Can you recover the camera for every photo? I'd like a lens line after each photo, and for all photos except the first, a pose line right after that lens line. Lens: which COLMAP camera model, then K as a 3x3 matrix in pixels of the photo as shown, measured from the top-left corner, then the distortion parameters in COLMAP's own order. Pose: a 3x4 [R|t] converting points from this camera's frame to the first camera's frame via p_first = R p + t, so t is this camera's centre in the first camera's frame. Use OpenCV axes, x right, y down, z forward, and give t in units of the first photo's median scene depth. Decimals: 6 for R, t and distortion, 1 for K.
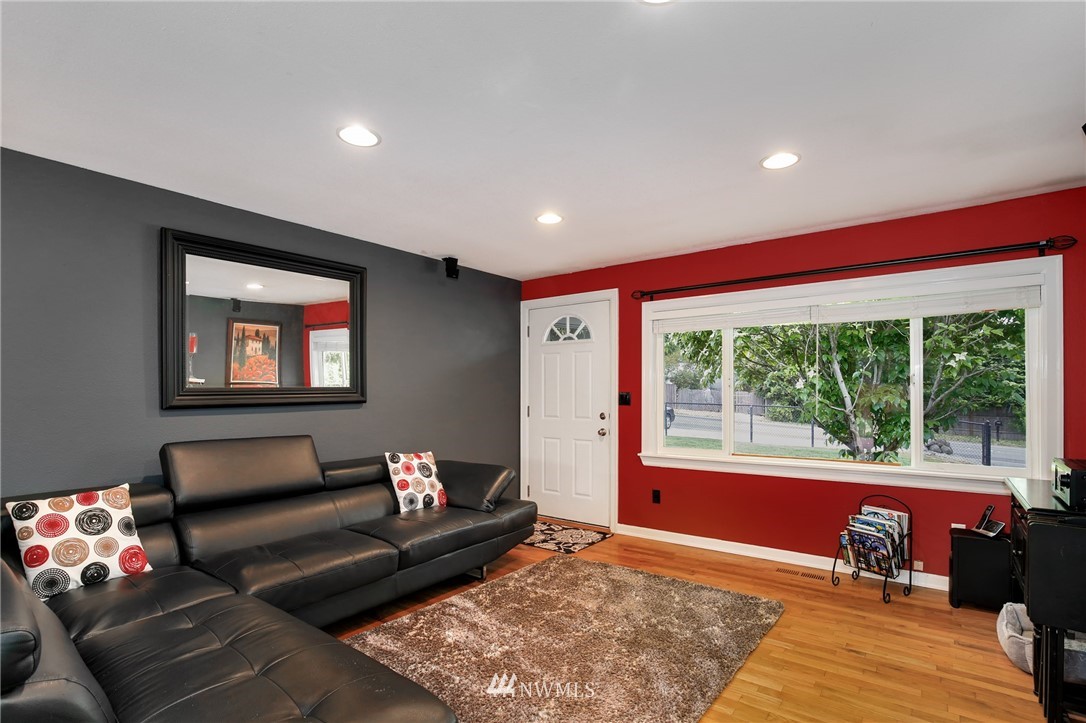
lens RADIAL K [[530.2, 0, 544.5], [0, 530.2, 392.1], [0, 0, 1]] dist [-0.000959, -0.000234]
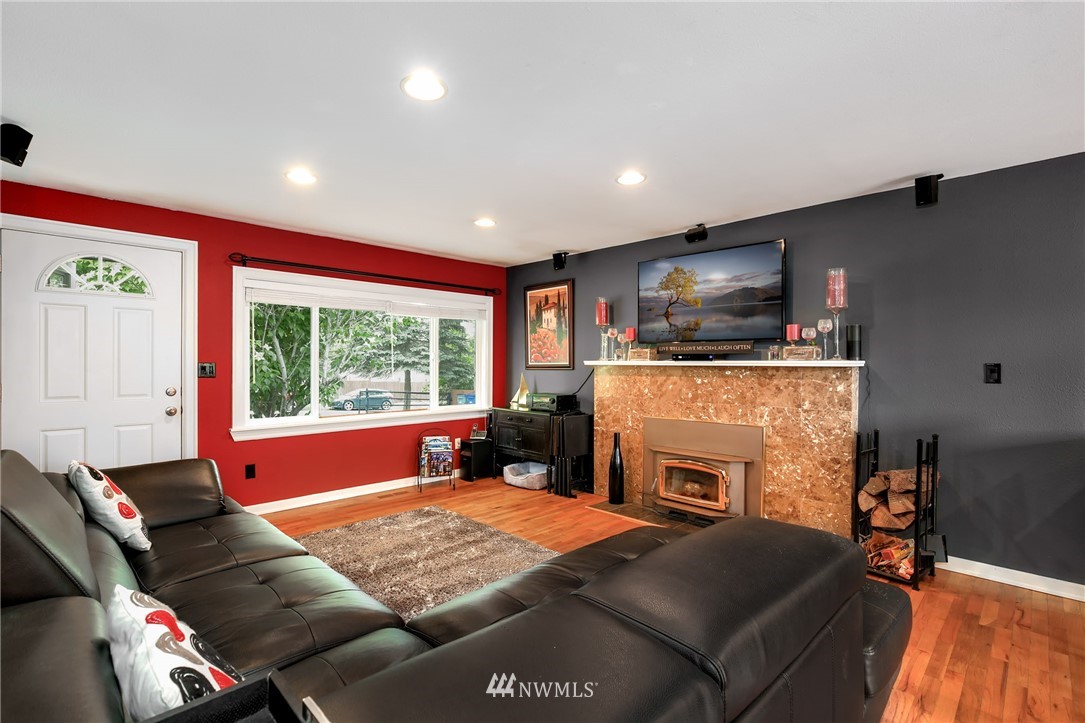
lens RADIAL K [[510.8, 0, 547.9], [0, 510.8, 368.6], [0, 0, 1]] dist [-0.000194, -0.000203]
pose [[0.134636, -0.004057, 0.990887, -0.795412], [-0.003854, 0.999982, 0.004618, 0.005200], [-0.990888, -0.004441, 0.134618, 0.426946]]
